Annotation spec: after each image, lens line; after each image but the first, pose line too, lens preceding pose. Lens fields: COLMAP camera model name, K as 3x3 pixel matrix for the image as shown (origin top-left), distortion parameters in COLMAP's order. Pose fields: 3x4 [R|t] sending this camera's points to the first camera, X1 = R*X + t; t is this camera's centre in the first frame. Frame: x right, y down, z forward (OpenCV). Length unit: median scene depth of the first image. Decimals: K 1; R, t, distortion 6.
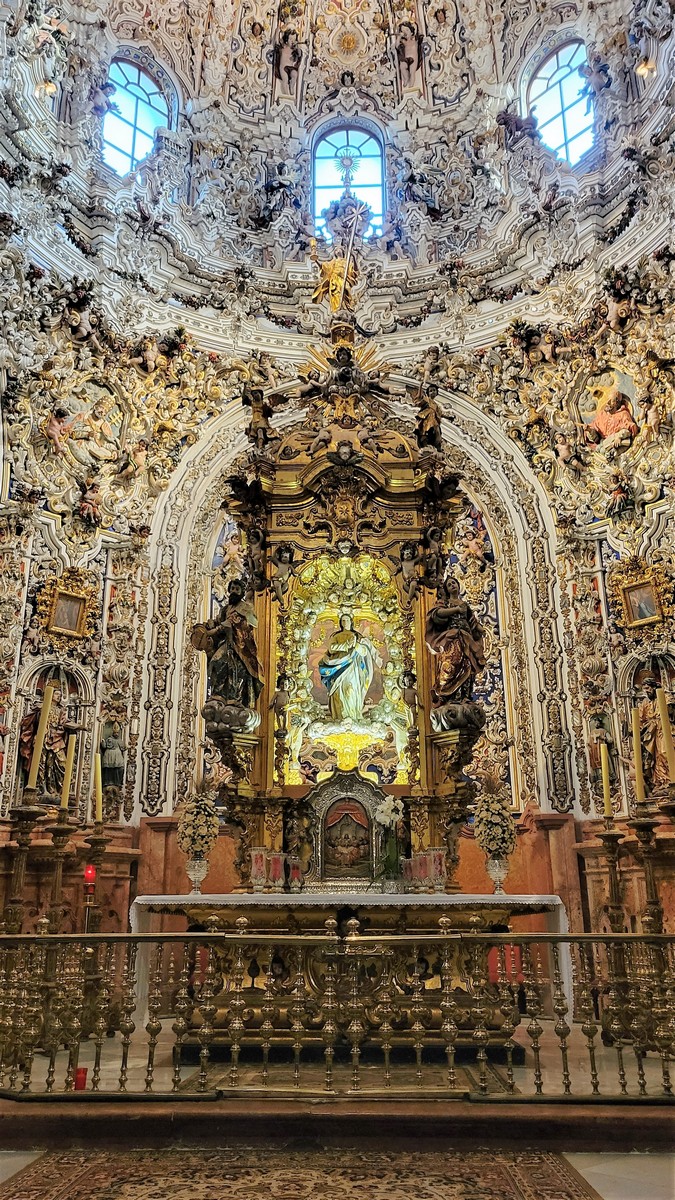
lens RADIAL K [[879.5, 0, 336.6], [0, 879.5, 626.5], [0, 0, 1]] dist [0.004606, -0.003972]
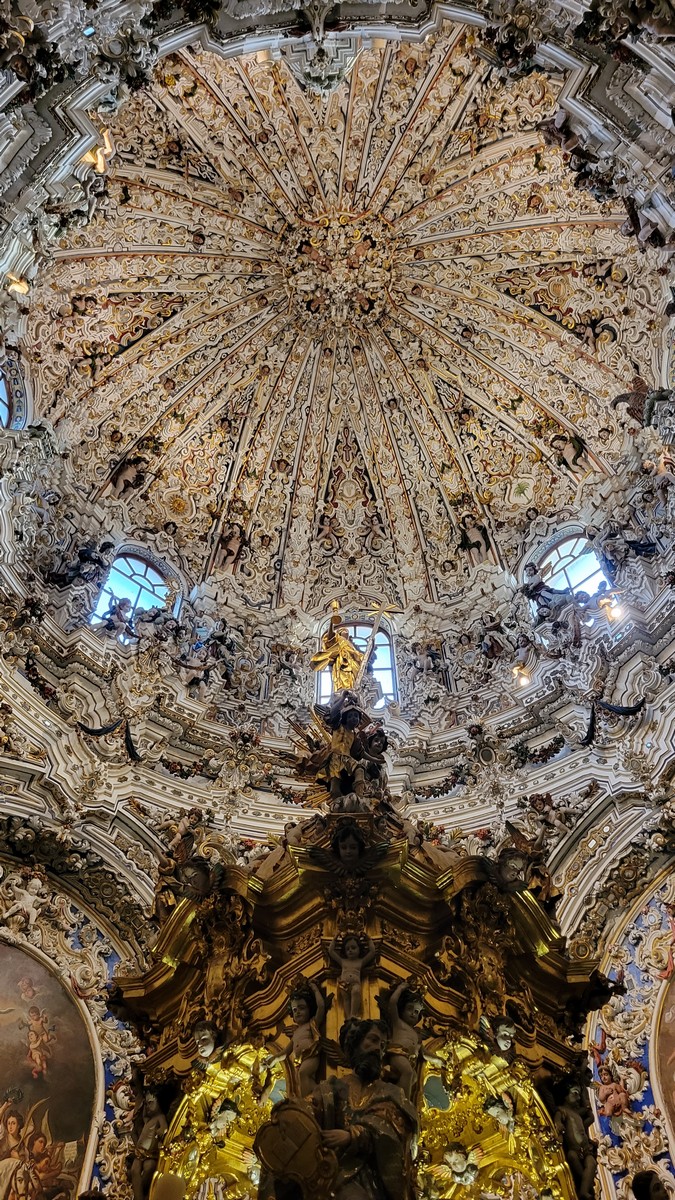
lens RADIAL K [[879.5, 0, 336.6], [0, 879.5, 626.5], [0, 0, 1]] dist [0.004606, -0.003972]
pose [[0.730222, 0.553195, 0.400938, -0.201694], [-0.212900, 0.741871, -0.635847, 0.038026], [-0.649192, 0.378949, 0.659506, 0.315025]]
